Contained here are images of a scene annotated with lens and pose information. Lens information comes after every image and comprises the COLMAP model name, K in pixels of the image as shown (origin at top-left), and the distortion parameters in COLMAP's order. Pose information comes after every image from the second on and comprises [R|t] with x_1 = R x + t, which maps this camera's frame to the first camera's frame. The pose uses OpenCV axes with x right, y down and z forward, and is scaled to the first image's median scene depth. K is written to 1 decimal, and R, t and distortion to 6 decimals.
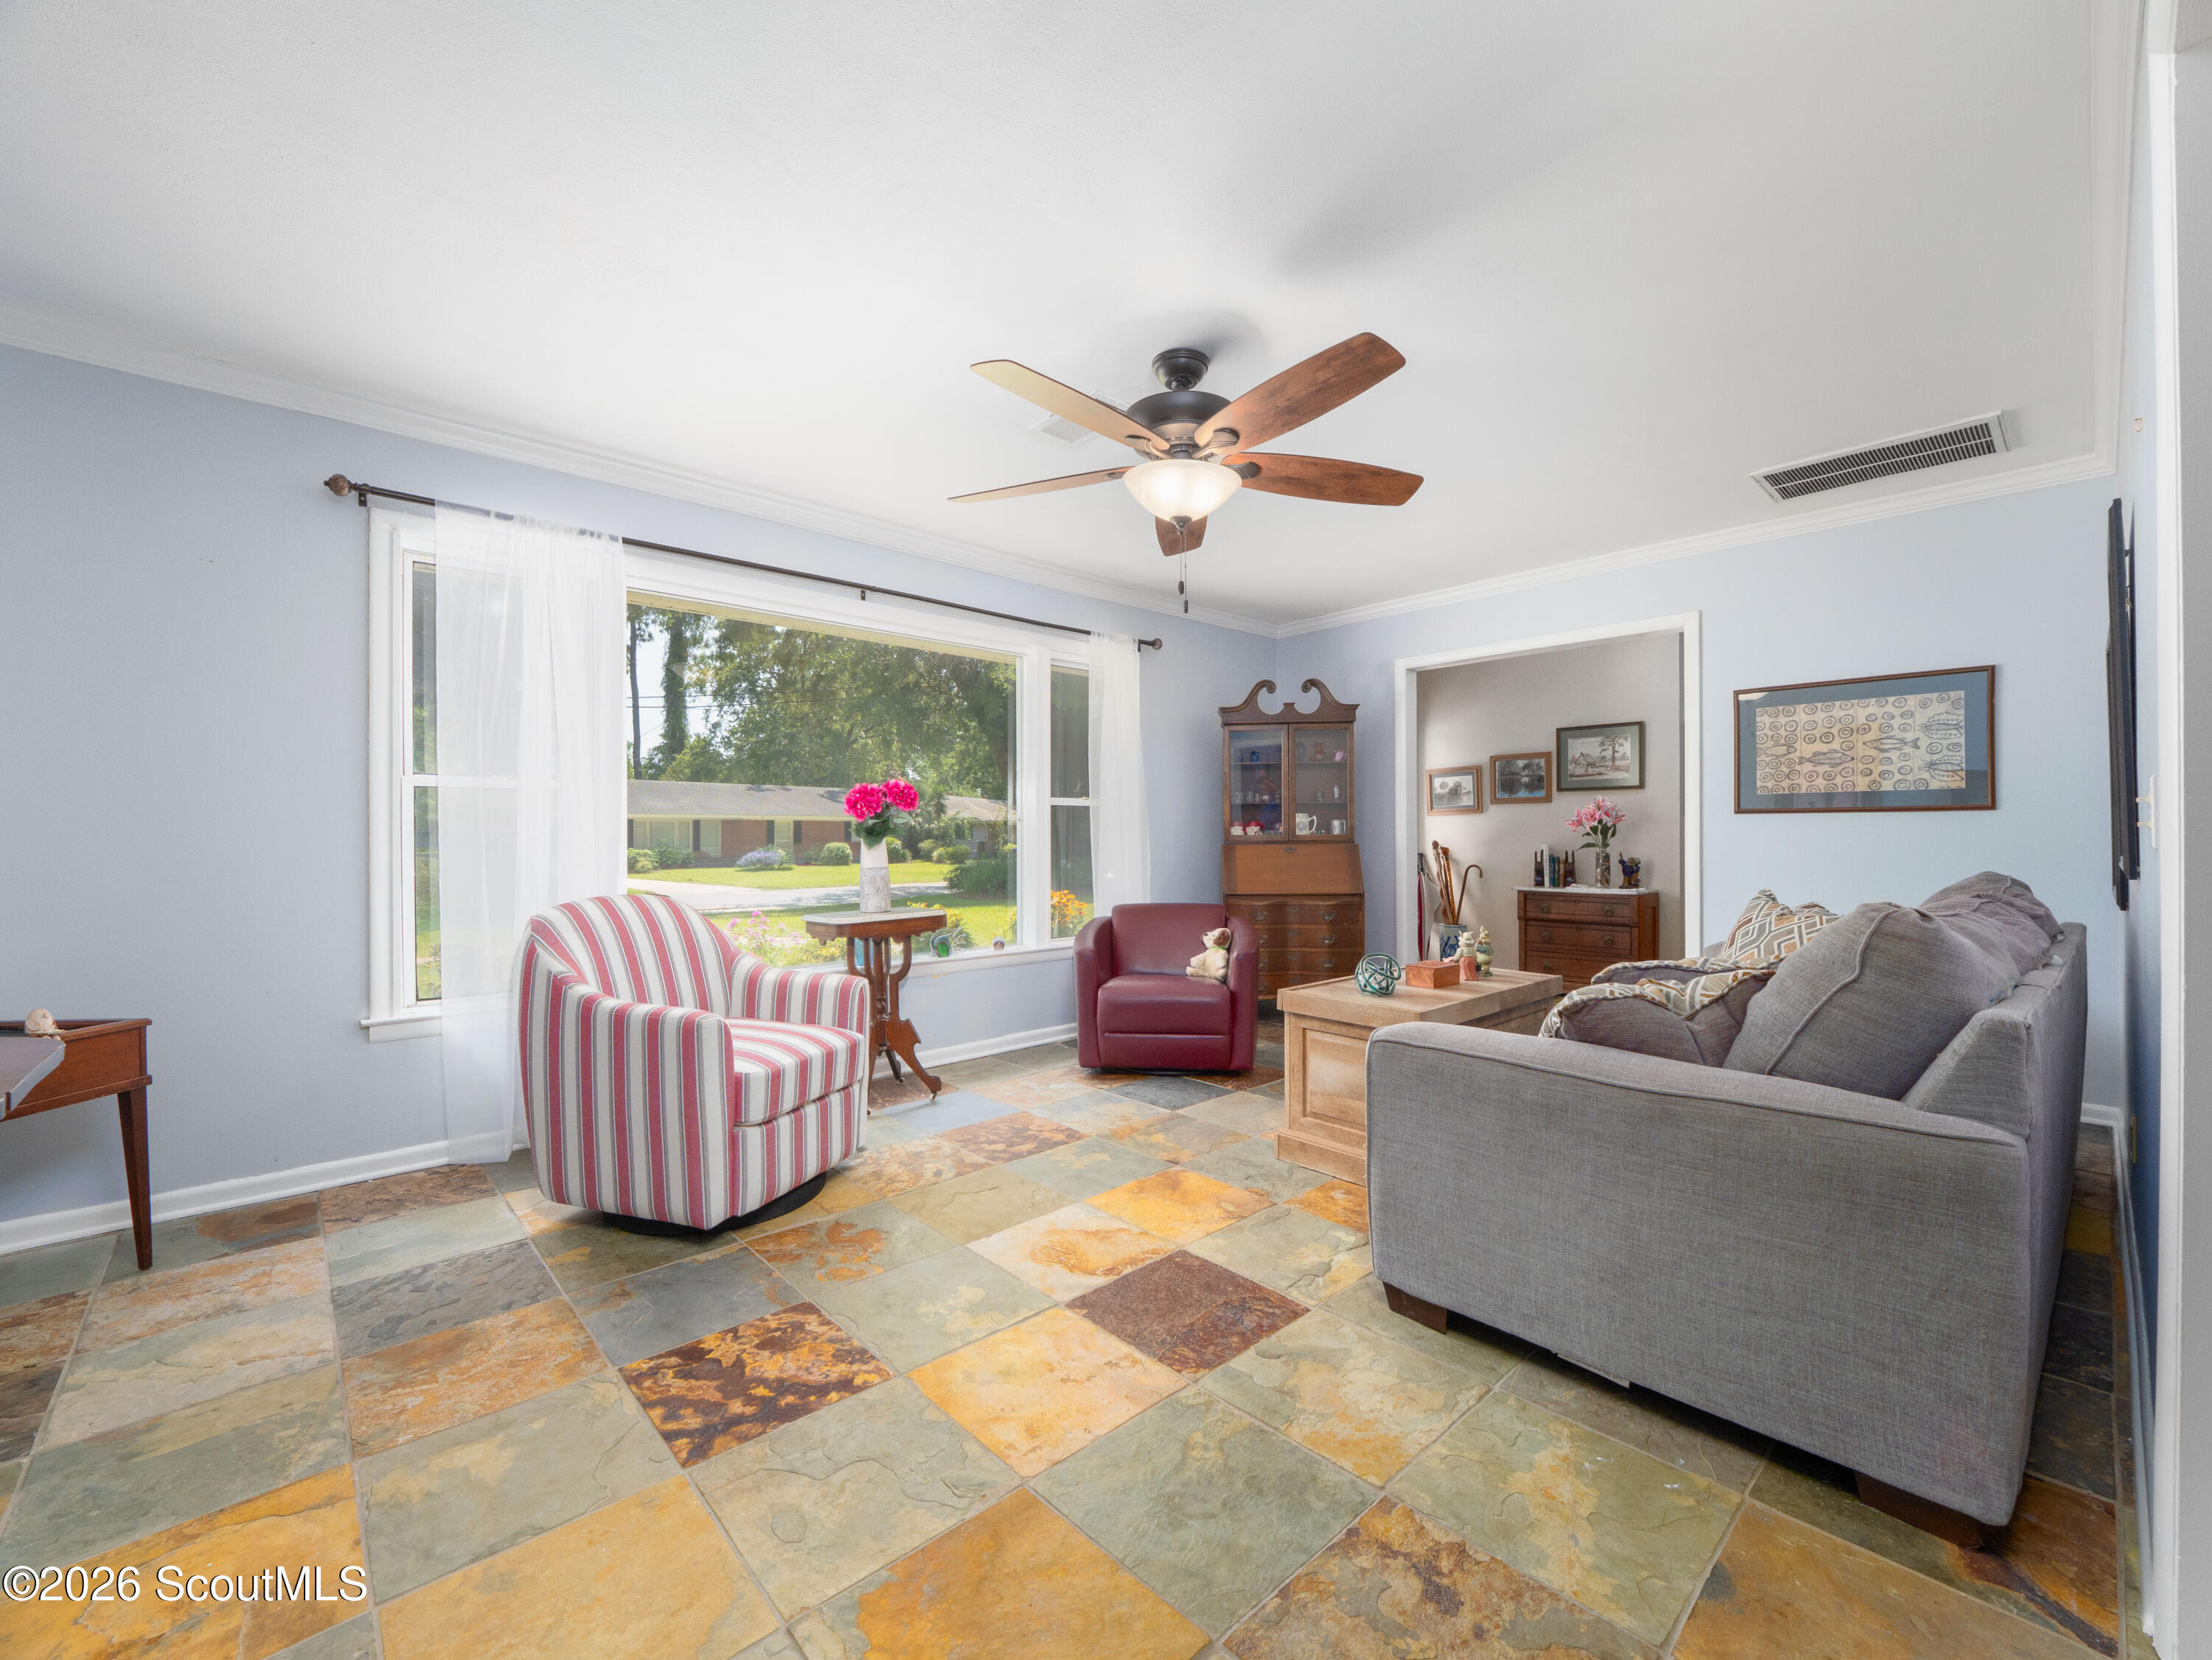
lens RADIAL K [[920.8, 0, 1097.6], [0, 920.8, 839.3], [0, 0, 1]] dist [-0.000968, -0.001679]
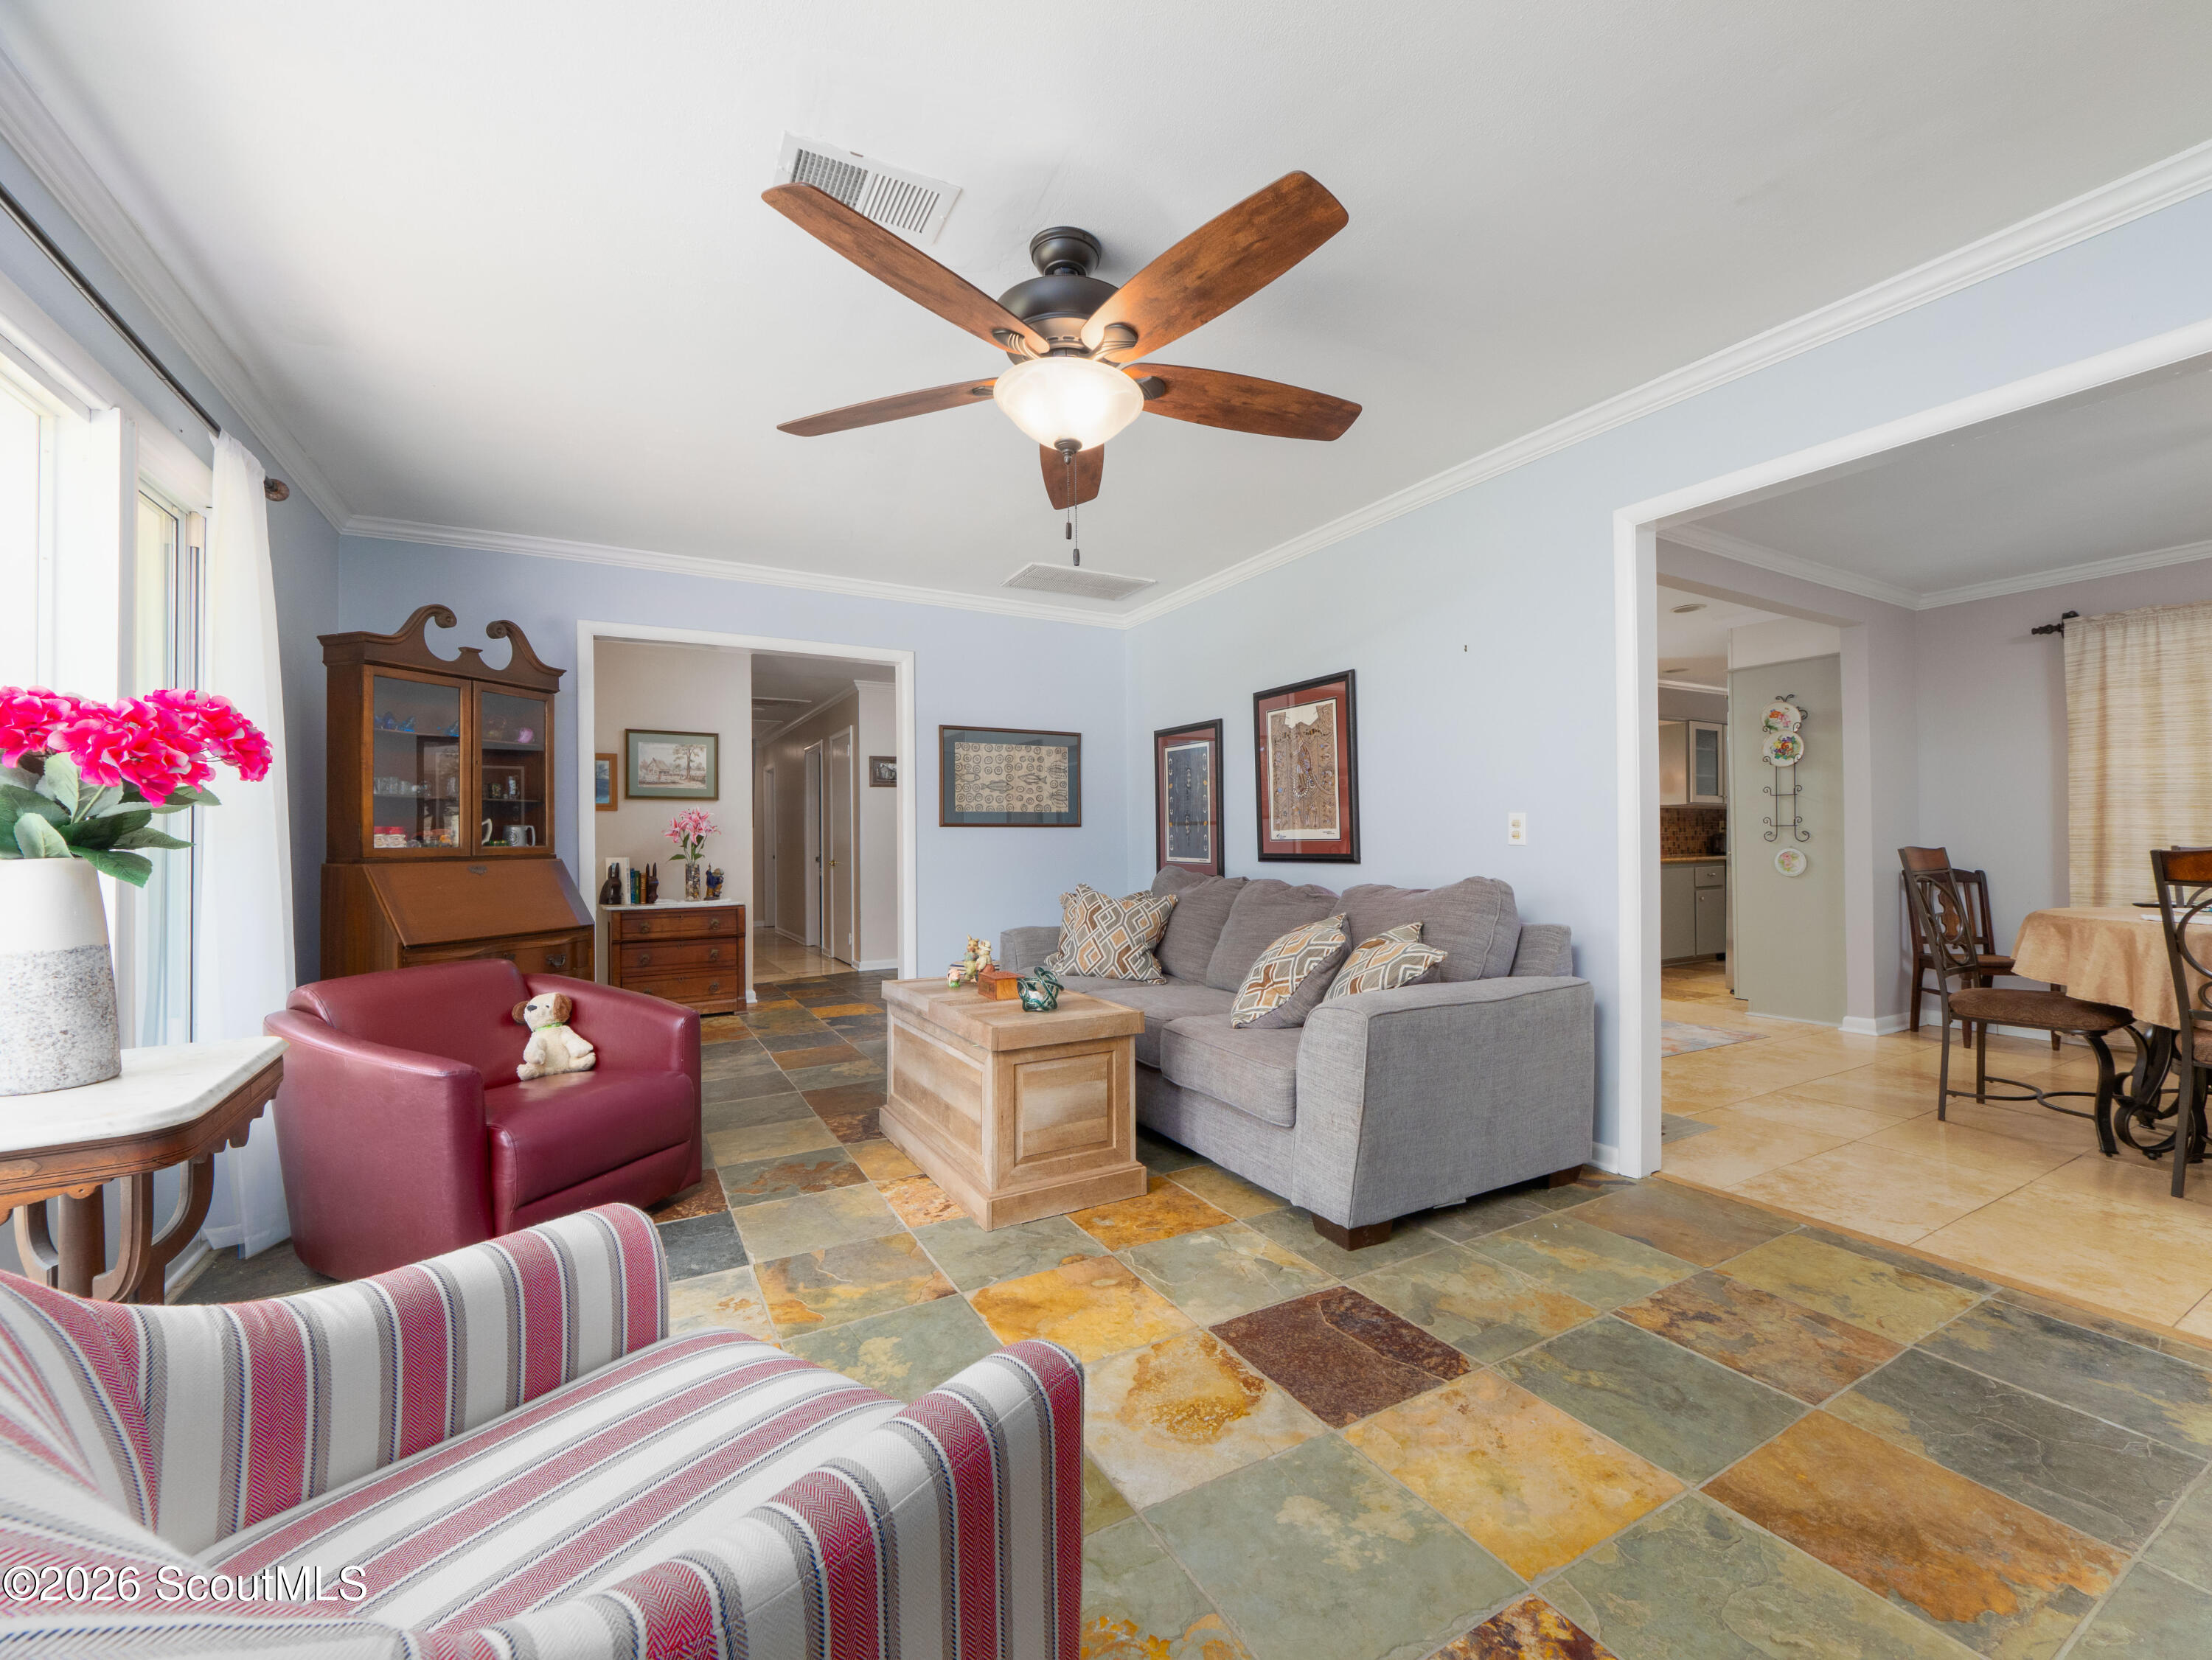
lens RADIAL K [[920.8, 0, 1137.1], [0, 920.8, 835.9], [0, 0, 1]] dist [-0.000968, -0.001679]
pose [[0.209993, 0.007084, 0.977677, -0.468032], [0.011174, 0.999891, -0.009645, -0.001762], [-0.977639, 0.012950, 0.209891, 0.542638]]
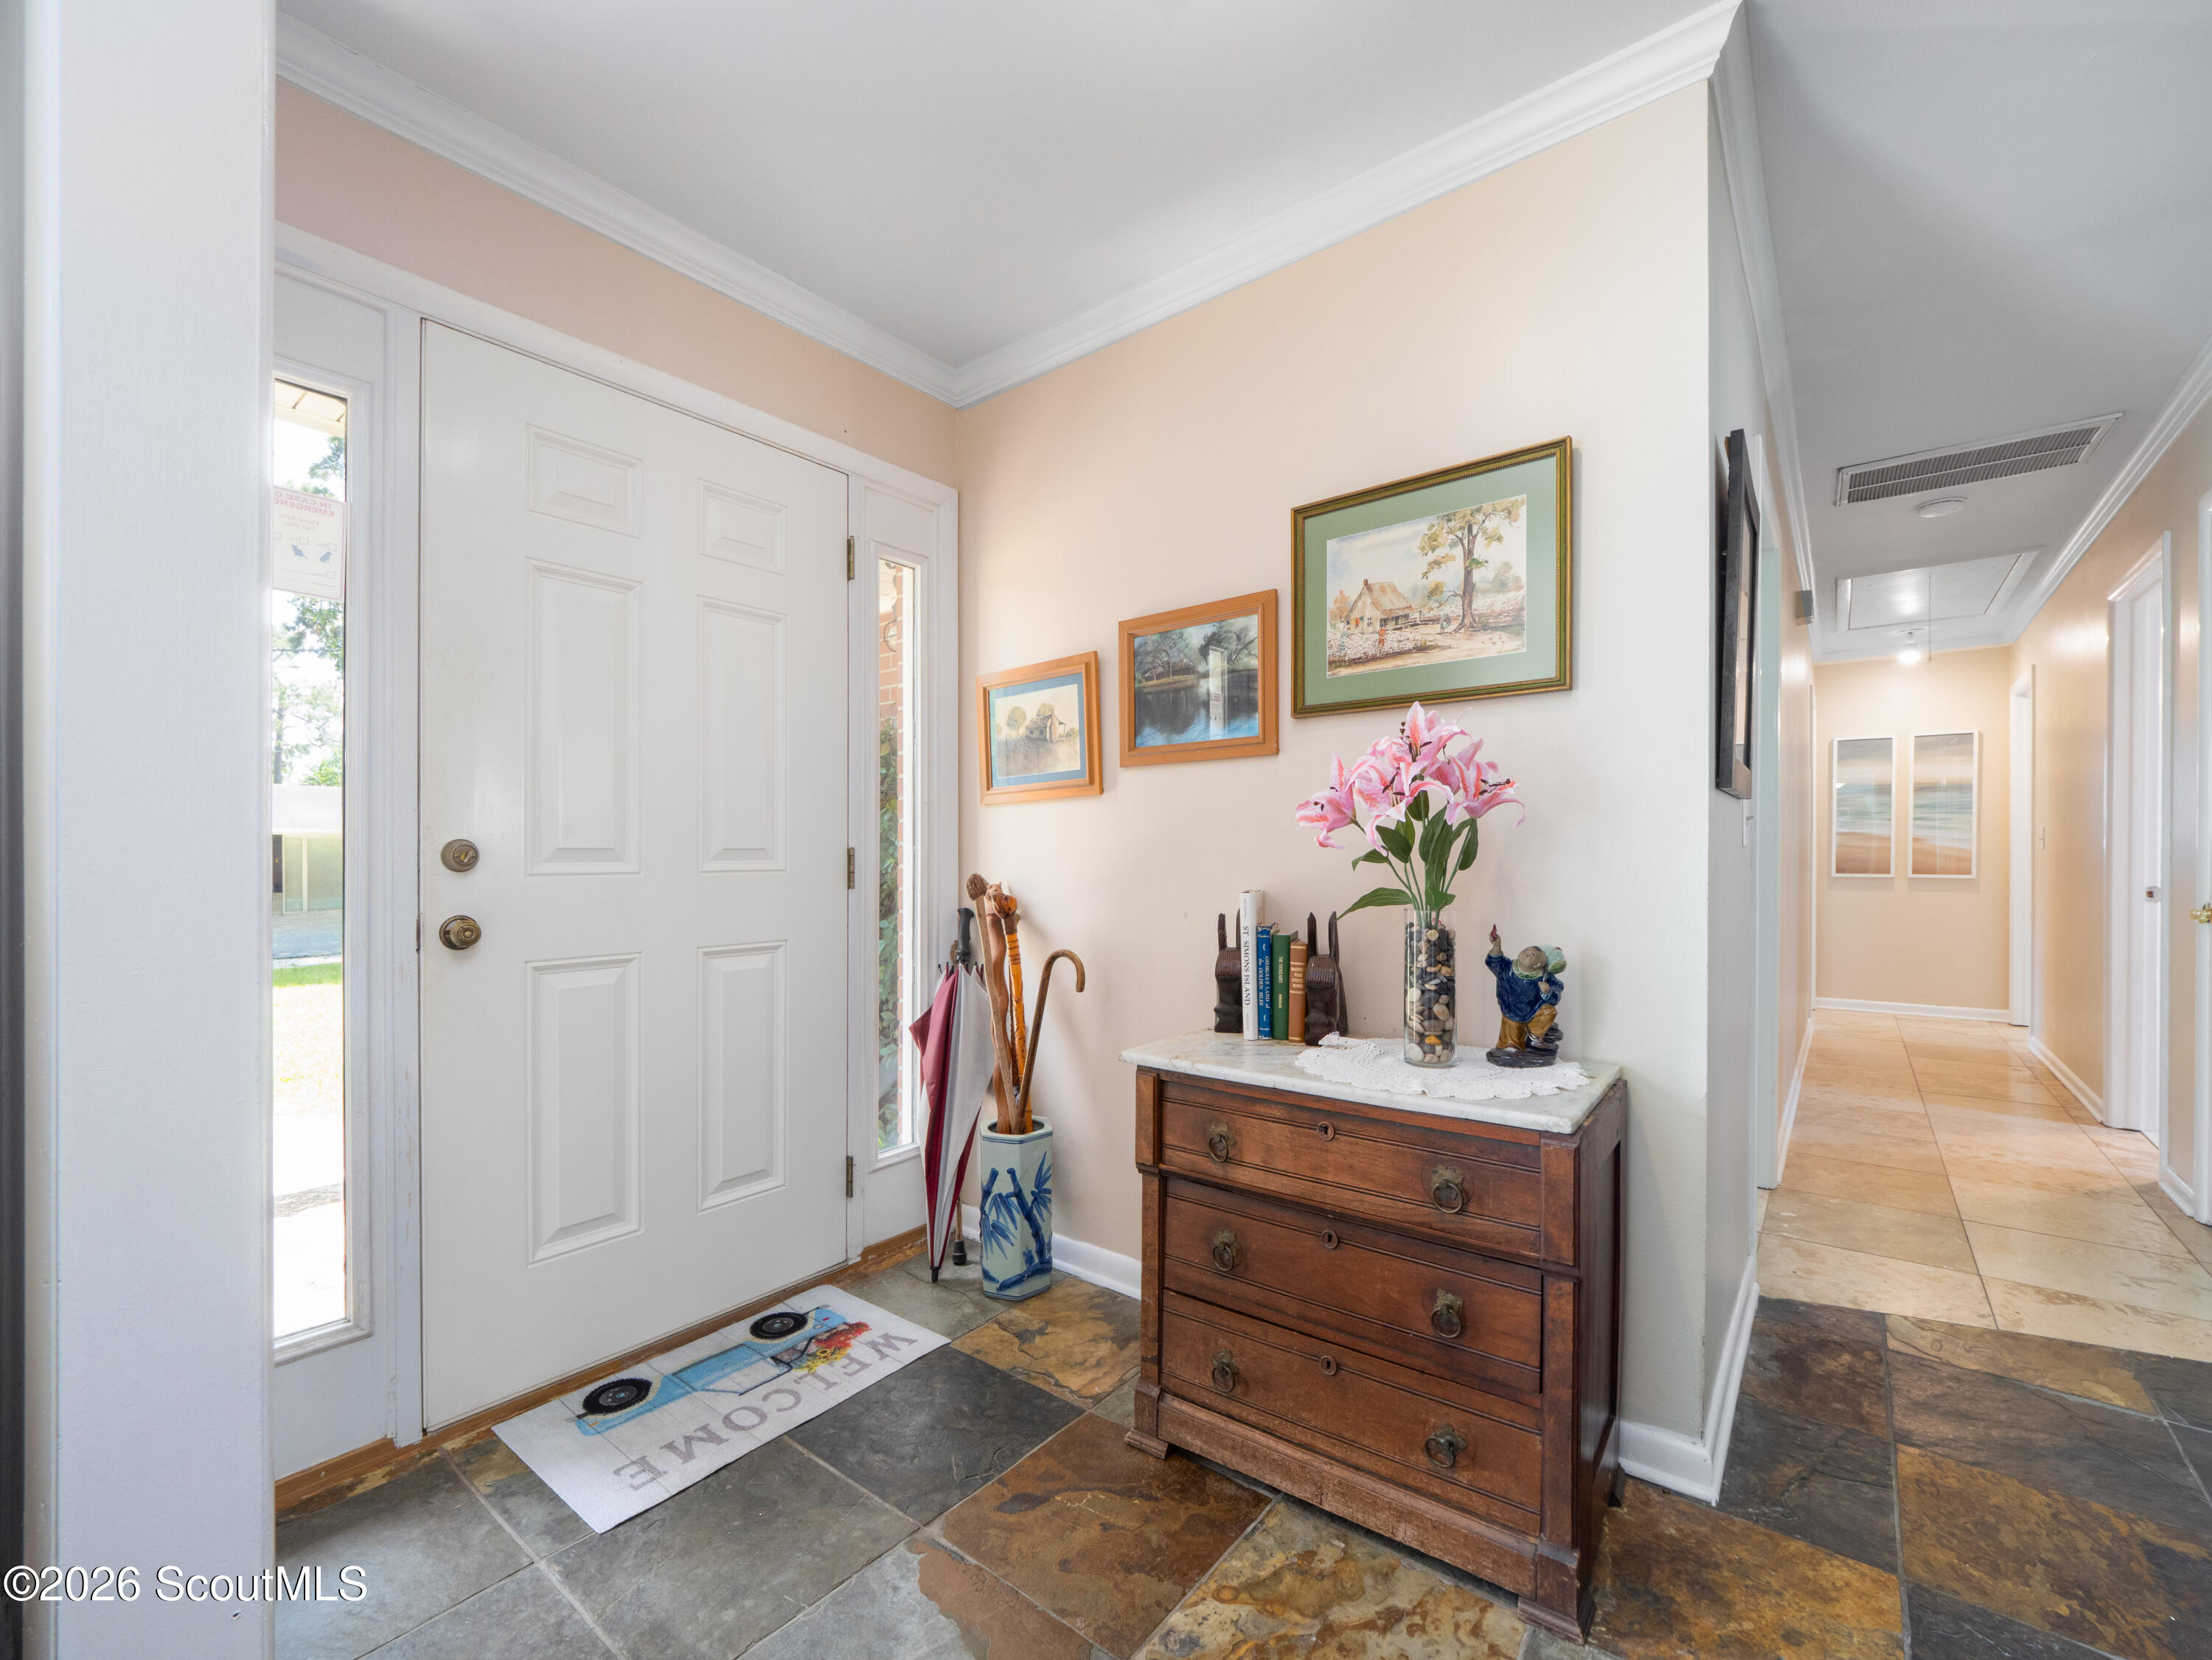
lens RADIAL K [[920.8, 0, 1109.7], [0, 920.8, 864.9], [0, 0, 1]] dist [-0.000968, -0.001679]
pose [[0.988426, 0.000399, 0.151702, 0.664014], [-0.001191, 0.999986, 0.005132, -0.007444], [-0.151697, -0.005253, 0.988413, 1.196100]]
